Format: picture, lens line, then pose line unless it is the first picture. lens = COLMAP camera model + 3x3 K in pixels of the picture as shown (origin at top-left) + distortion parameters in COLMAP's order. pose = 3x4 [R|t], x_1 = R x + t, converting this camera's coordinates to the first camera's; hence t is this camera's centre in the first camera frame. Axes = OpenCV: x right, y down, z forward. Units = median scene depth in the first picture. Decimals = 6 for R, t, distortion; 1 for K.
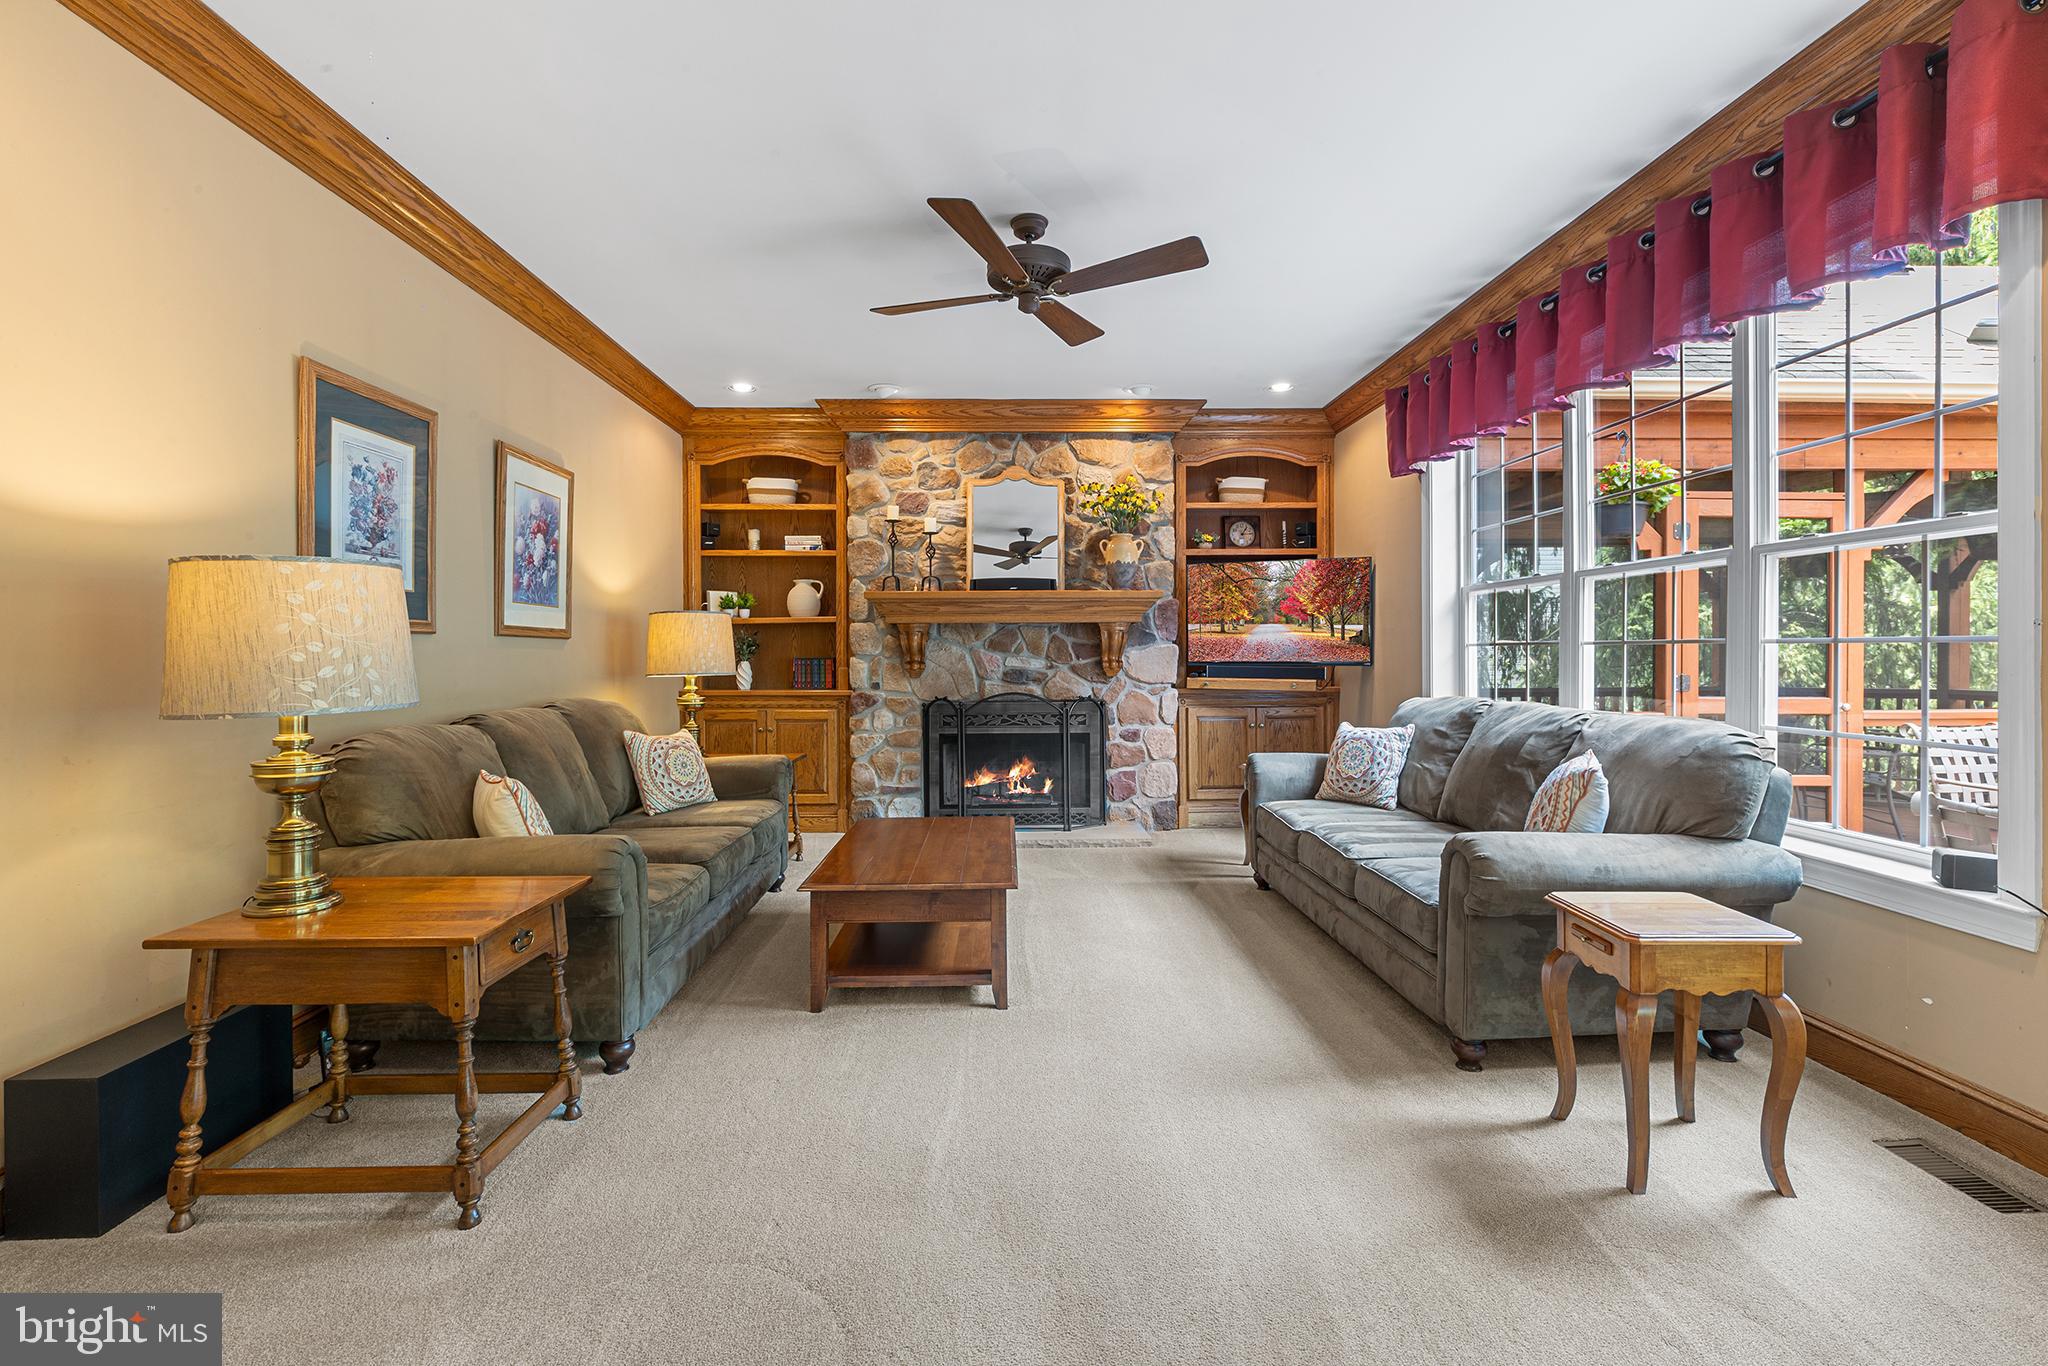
lens RADIAL K [[915.8, 0, 1024.1], [0, 915.8, 662.5], [0, 0, 1]] dist [0.005658, -0.002282]
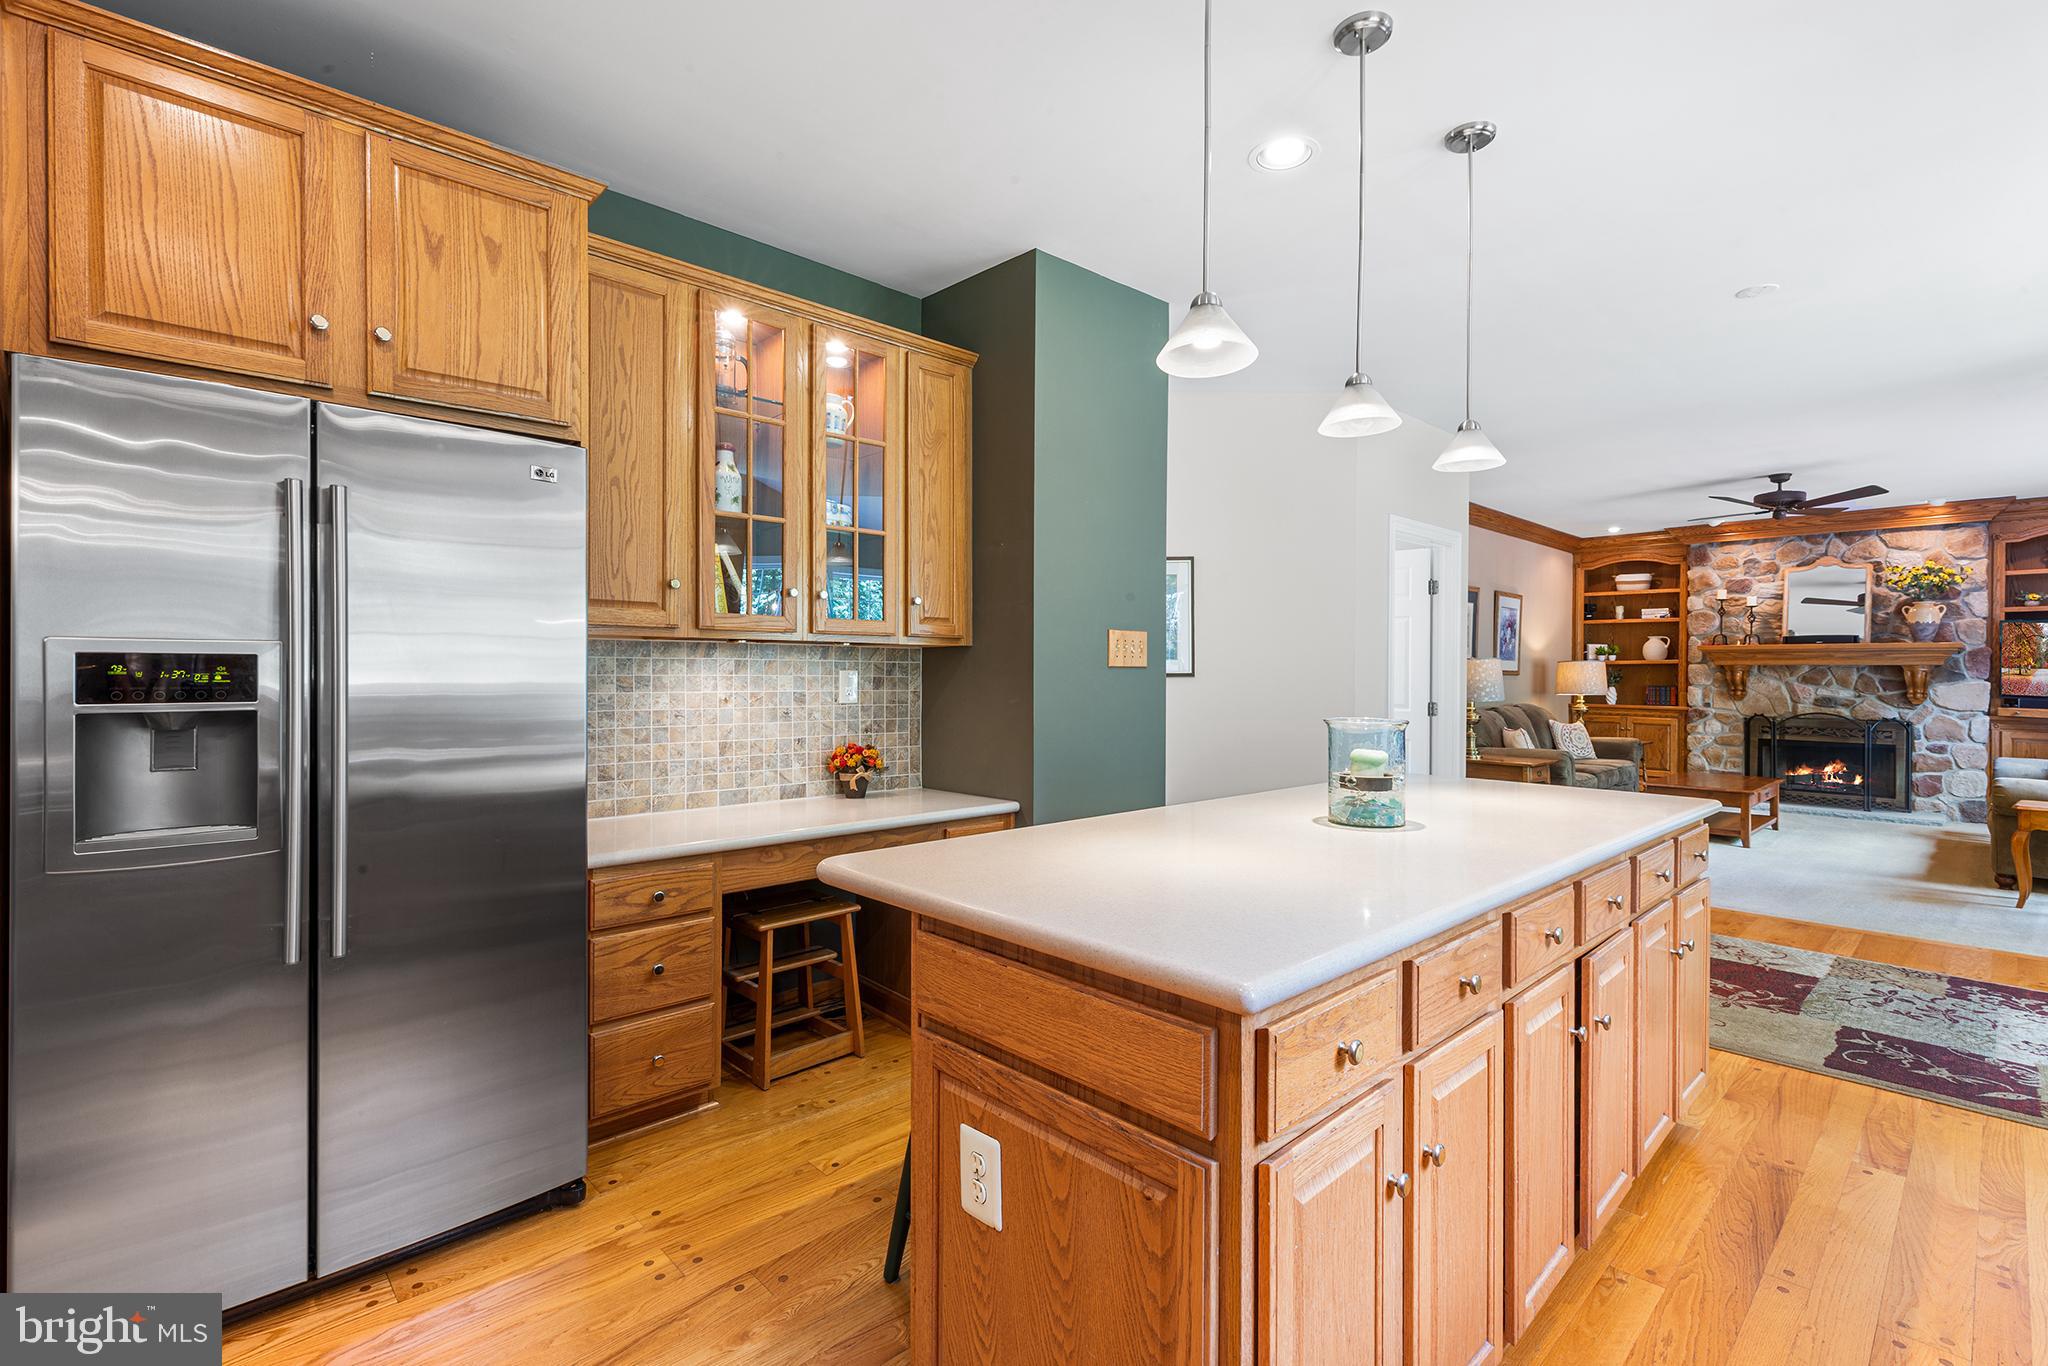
lens RADIAL K [[915.8, 0, 1033.5], [0, 915.8, 672.6], [0, 0, 1]] dist [0.005658, -0.002282]
pose [[0.659679, 0.011146, -0.751465, 0.253888], [-0.018511, 0.999828, -0.001420, -0.005862], [0.751319, 0.014847, 0.659772, -0.891008]]
